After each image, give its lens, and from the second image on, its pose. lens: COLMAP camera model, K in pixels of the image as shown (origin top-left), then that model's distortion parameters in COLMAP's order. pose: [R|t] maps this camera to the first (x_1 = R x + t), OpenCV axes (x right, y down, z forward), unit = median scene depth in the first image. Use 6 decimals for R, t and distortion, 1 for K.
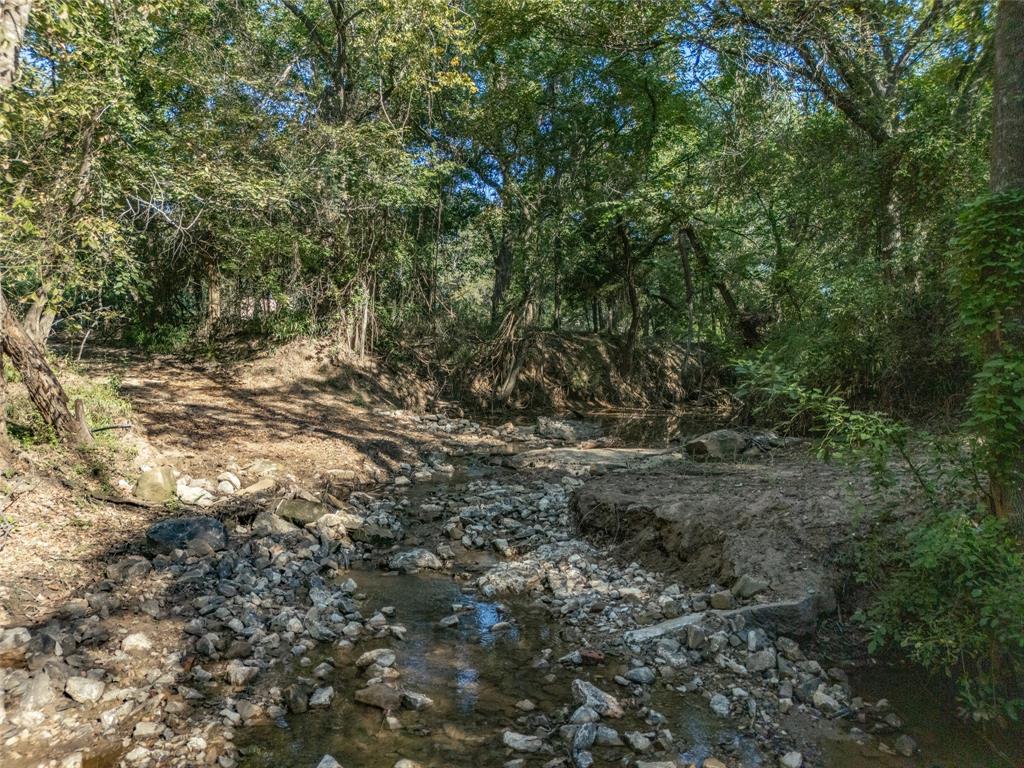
lens RADIAL K [[776.4, 0, 514.1], [0, 776.4, 381.7], [0, 0, 1]] dist [0.068584, -0.052110]
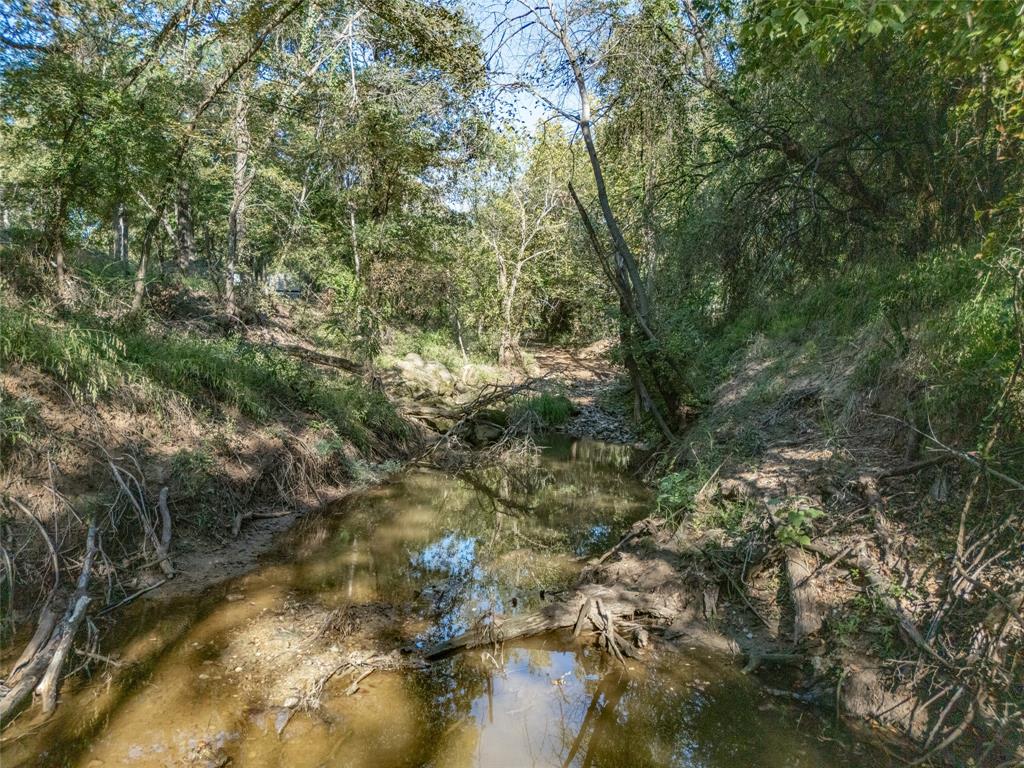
lens RADIAL K [[776.4, 0, 514.1], [0, 776.4, 381.7], [0, 0, 1]] dist [0.068584, -0.052110]
pose [[0.858608, 0.013271, -0.512461, 0.832390], [-0.003335, 0.999788, 0.020304, 0.036391], [0.512622, -0.015724, 0.858470, -1.411197]]
